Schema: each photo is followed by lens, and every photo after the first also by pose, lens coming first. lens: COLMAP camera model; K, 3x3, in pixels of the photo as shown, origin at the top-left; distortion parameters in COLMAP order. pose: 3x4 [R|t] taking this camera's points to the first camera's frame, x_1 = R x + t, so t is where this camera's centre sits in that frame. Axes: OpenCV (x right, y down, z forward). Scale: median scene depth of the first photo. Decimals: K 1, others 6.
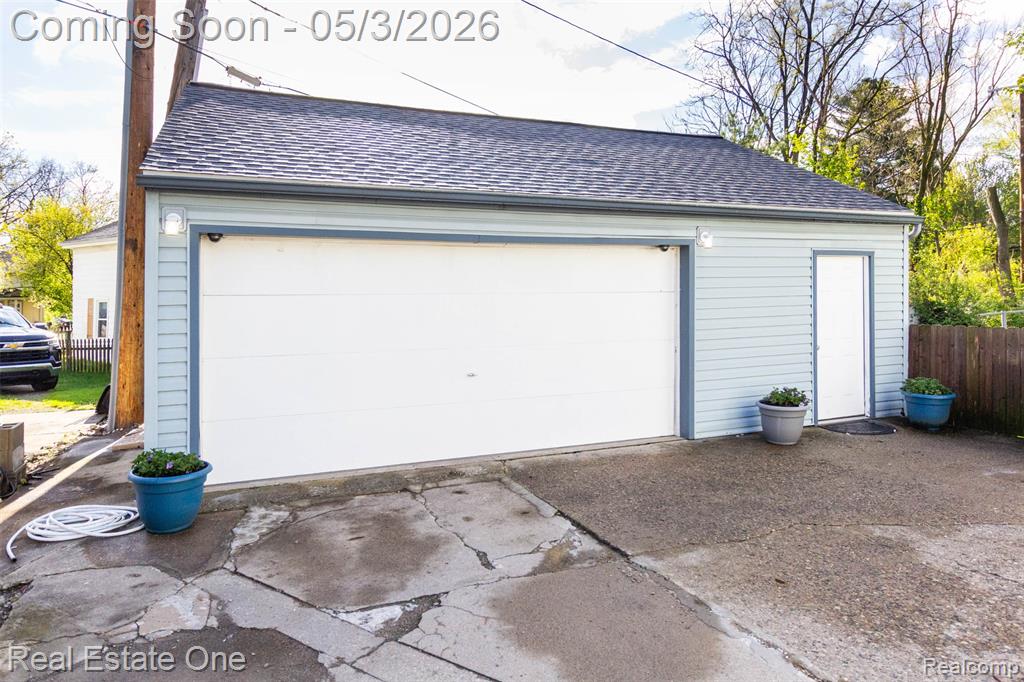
lens RADIAL K [[665.5, 0, 510.1], [0, 665.5, 339.2], [0, 0, 1]] dist [0.006836, 0.001828]
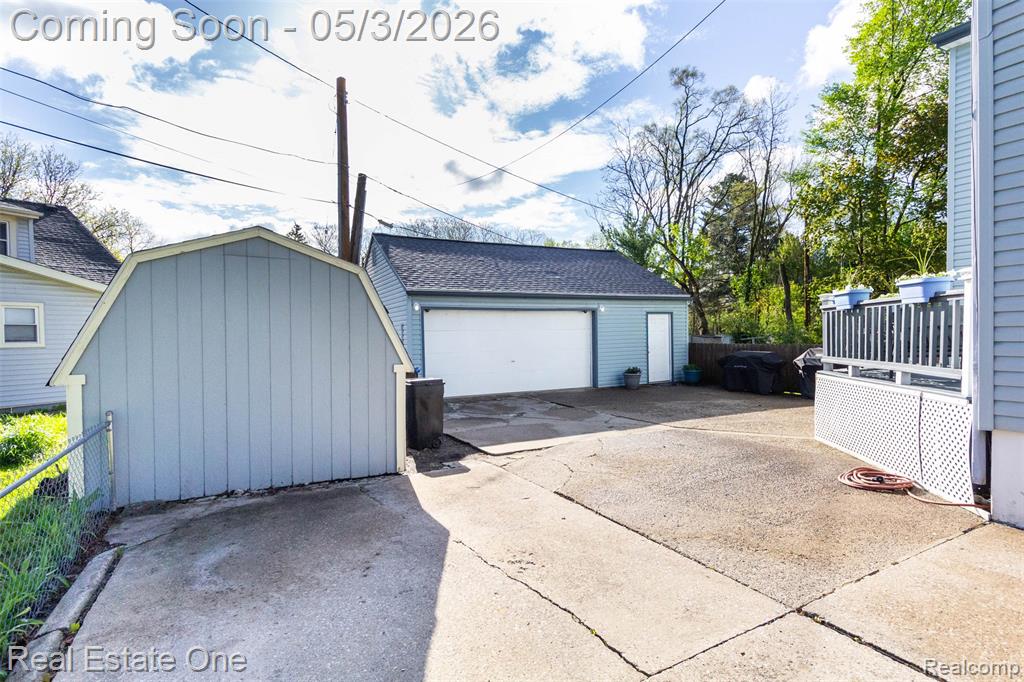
lens RADIAL K [[510.6, 0, 514.3], [0, 510.6, 341.4], [0, 0, 1]] dist [-0.001551, -0.000082]
pose [[0.996996, -0.000718, 0.077453, -0.167258], [0.003554, 0.999328, -0.036488, 0.039519], [-0.077375, 0.036654, 0.996328, -0.804948]]
